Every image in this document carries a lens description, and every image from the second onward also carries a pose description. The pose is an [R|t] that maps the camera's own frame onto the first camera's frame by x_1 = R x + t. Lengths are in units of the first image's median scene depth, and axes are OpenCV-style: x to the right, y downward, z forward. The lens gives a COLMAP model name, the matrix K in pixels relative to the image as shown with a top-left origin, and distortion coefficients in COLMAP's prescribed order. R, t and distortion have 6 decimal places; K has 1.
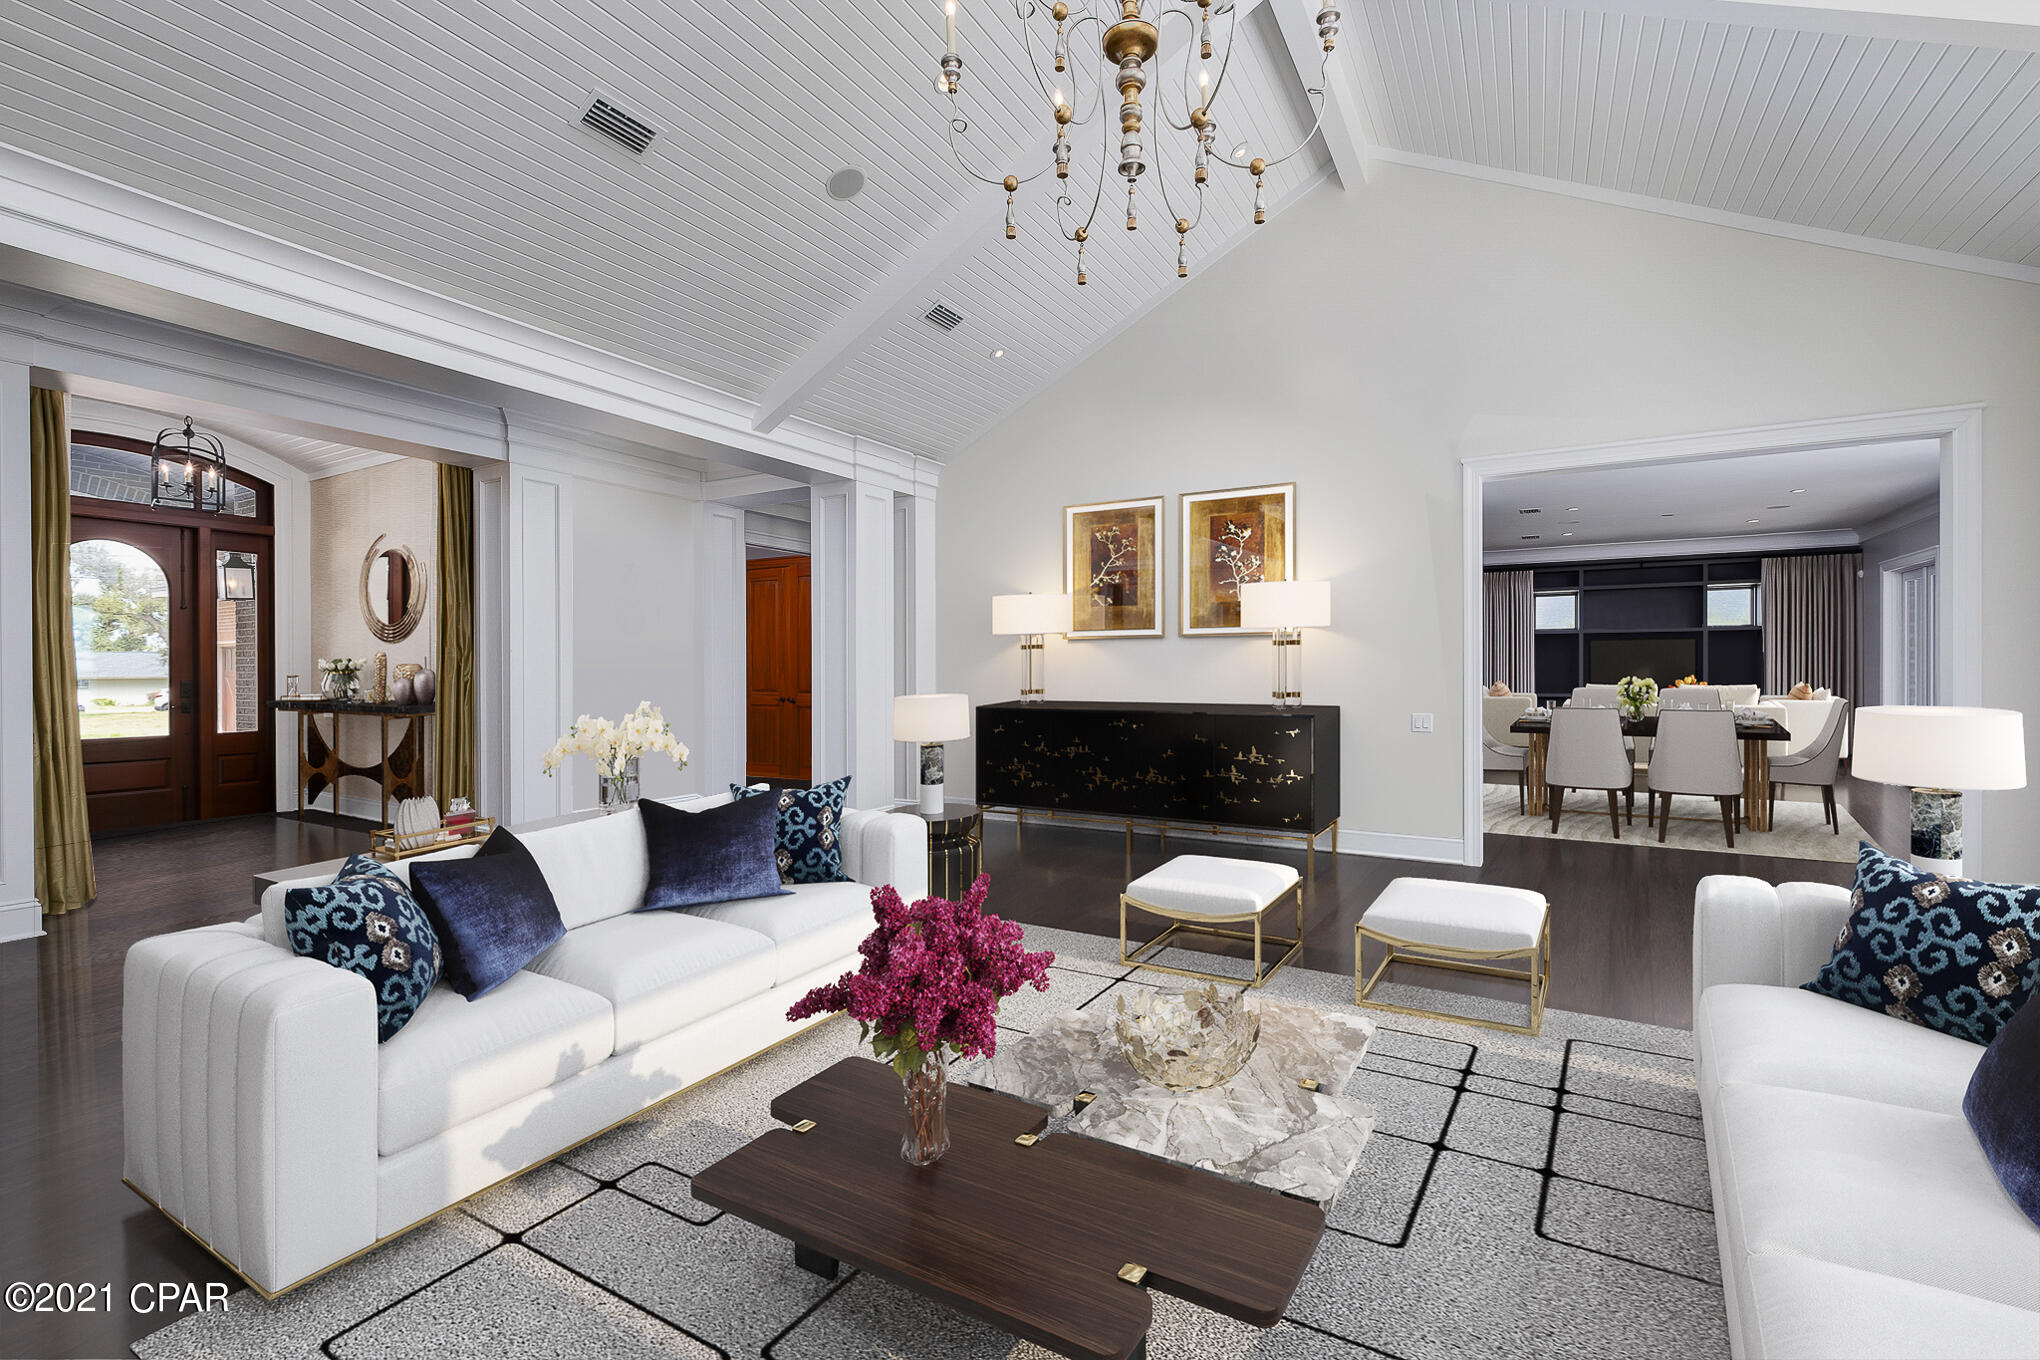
lens RADIAL K [[888.4, 0, 1016.6], [0, 888.4, 673.0], [0, 0, 1]] dist [-0.001689, -0.000247]
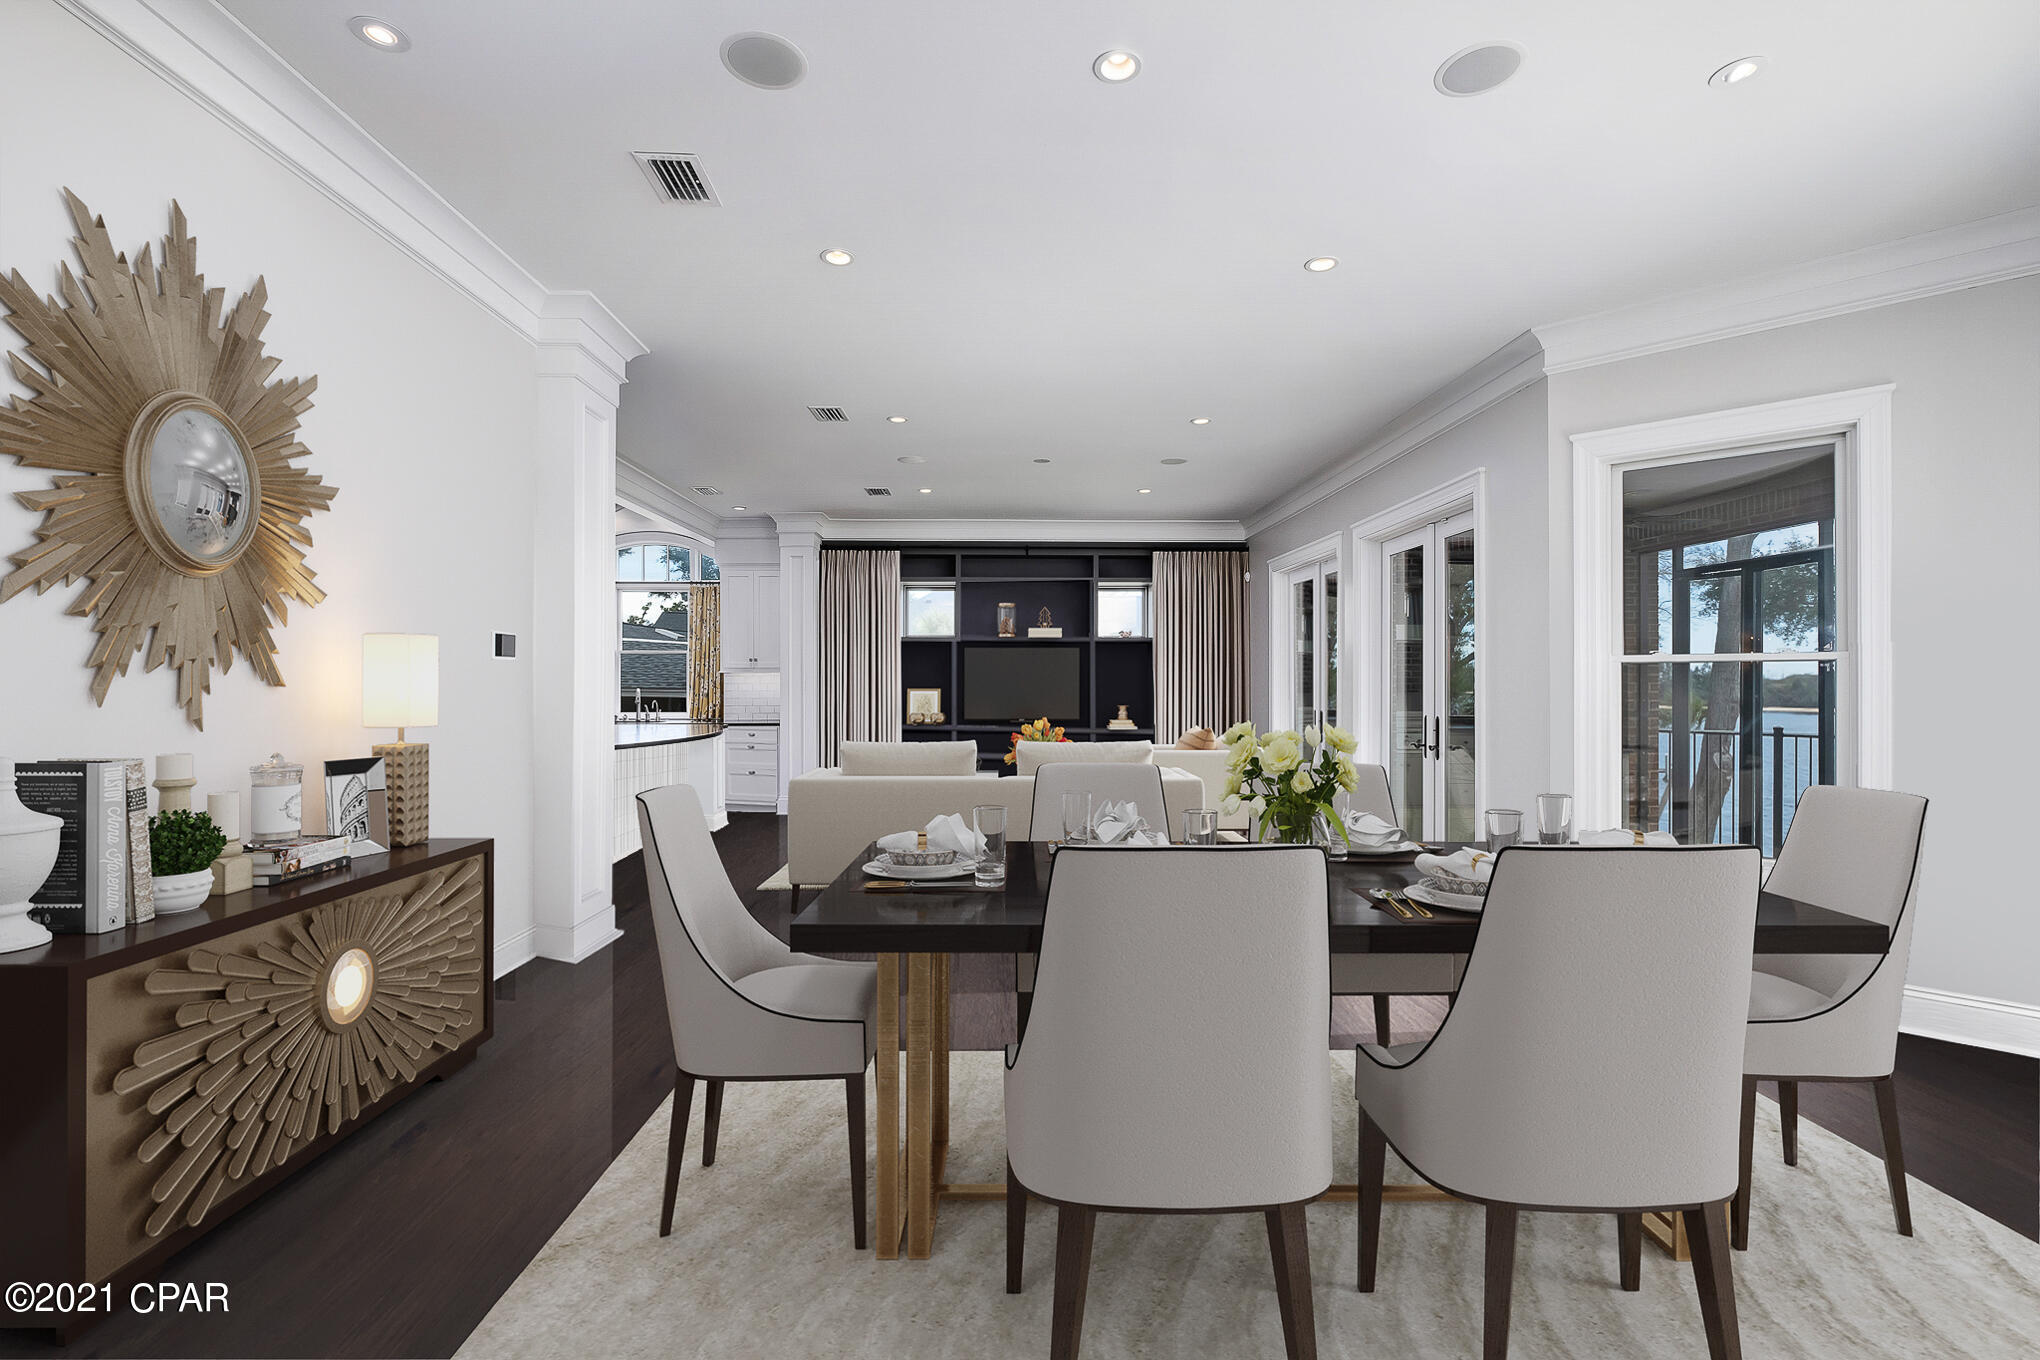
lens RADIAL K [[888.4, 0, 1016.6], [0, 888.4, 673.0], [0, 0, 1]] dist [-0.001689, -0.000247]
pose [[0.855037, 0.011874, 0.518431, 0.321263], [-0.005134, 0.999883, -0.014434, -0.009931], [-0.518541, 0.009681, 0.854998, 0.380389]]
